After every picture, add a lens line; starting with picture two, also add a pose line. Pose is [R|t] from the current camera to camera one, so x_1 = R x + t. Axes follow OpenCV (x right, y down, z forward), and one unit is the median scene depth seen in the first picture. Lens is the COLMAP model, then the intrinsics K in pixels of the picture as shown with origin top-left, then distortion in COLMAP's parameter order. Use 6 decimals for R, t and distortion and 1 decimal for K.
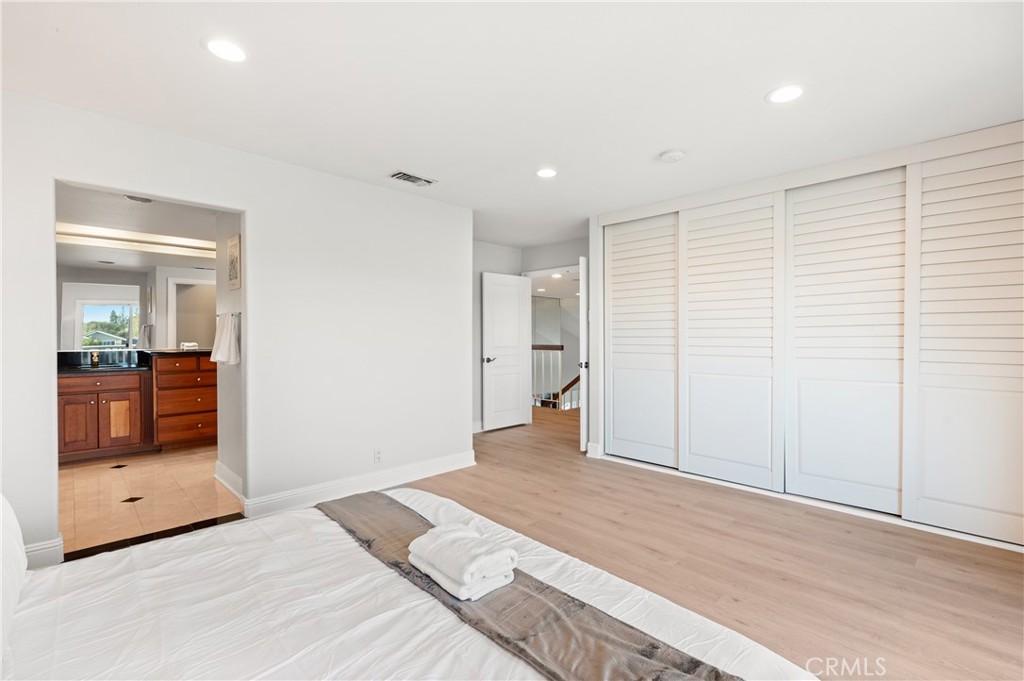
lens RADIAL K [[454.2, 0, 512.0], [0, 454.2, 340.5], [0, 0, 1]] dist [-0.001673, 0.000176]
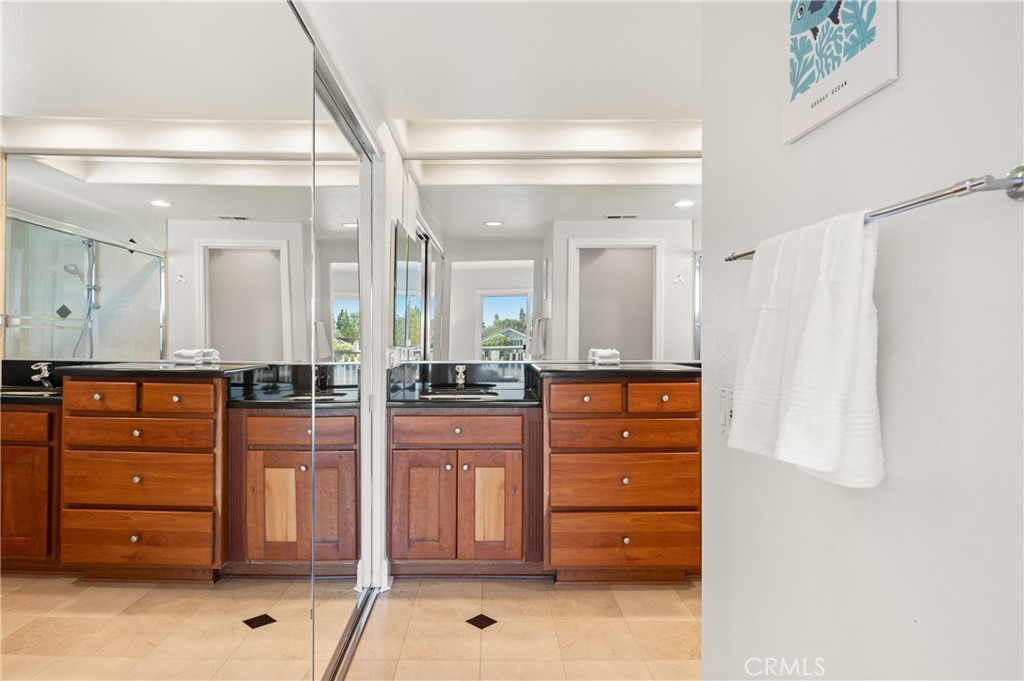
lens RADIAL K [[594.5, 0, 512.0], [0, 594.5, 340.5], [0, 0, 1]] dist [-0.001039, -0.000053]
pose [[0.740275, 0.010800, -0.672218, -0.401802], [-0.010755, 0.999933, 0.004222, -0.007052], [0.672218, 0.004105, 0.740342, 0.520798]]
